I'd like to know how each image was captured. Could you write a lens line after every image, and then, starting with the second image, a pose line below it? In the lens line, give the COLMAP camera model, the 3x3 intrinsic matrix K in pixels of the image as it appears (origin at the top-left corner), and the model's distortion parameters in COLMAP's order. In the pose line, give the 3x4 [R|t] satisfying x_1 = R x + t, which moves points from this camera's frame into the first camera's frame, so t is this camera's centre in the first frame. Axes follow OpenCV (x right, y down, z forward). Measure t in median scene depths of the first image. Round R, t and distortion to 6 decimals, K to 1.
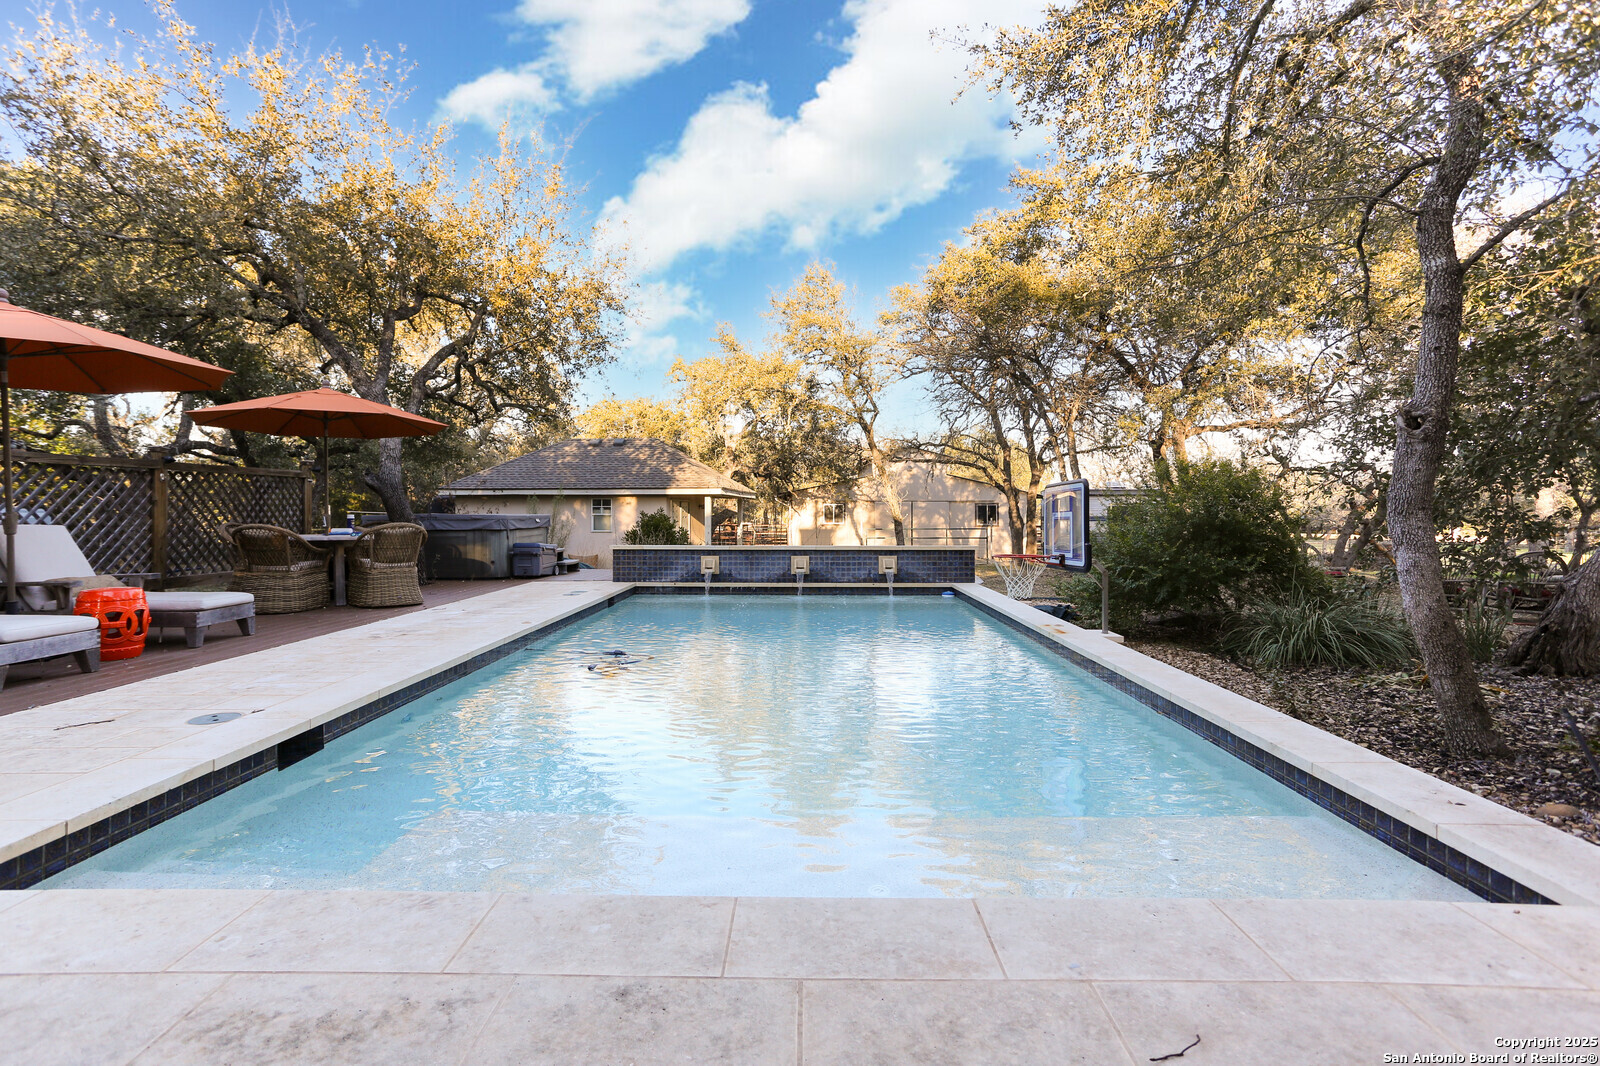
lens RADIAL K [[774.0, 0, 784.3], [0, 774.0, 523.2], [0, 0, 1]] dist [0.001982, 0.000691]
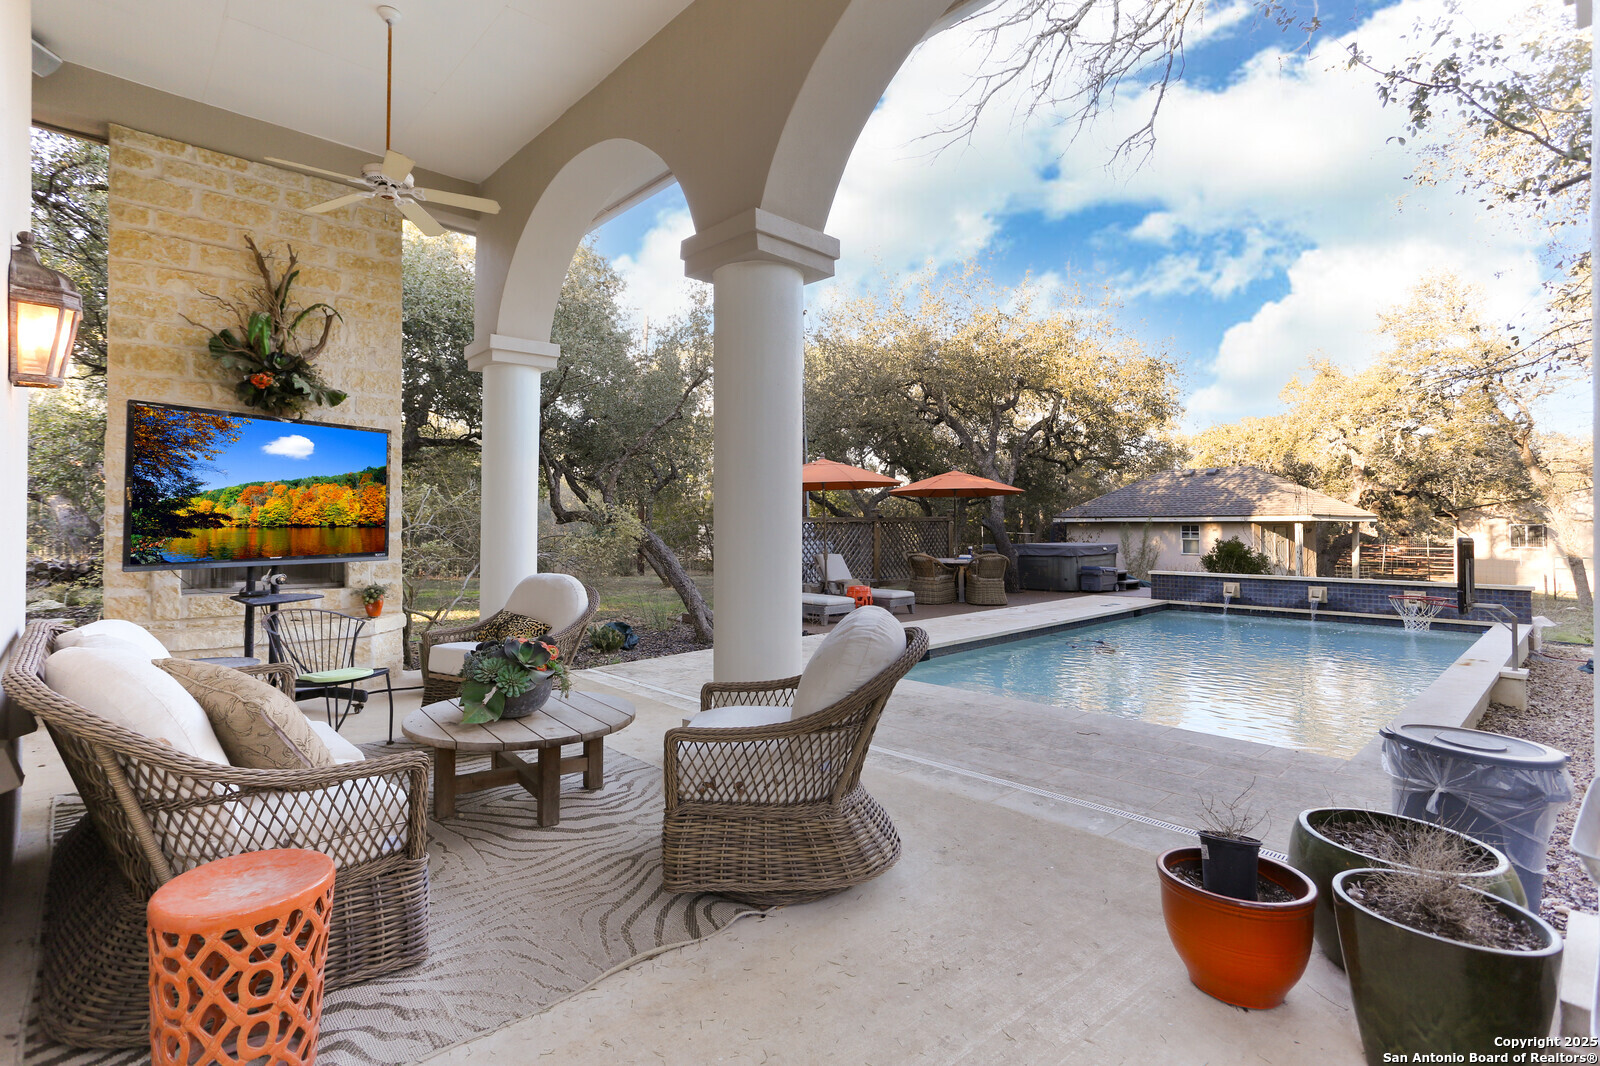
lens RADIAL K [[774.0, 0, 794.1], [0, 774.0, 529.9], [0, 0, 1]] dist [0.001982, 0.000691]
pose [[0.706029, -0.001197, -0.708182, 0.268343], [-0.004402, 0.999972, -0.006079, -0.028797], [0.708169, 0.007409, 0.706004, -0.328385]]
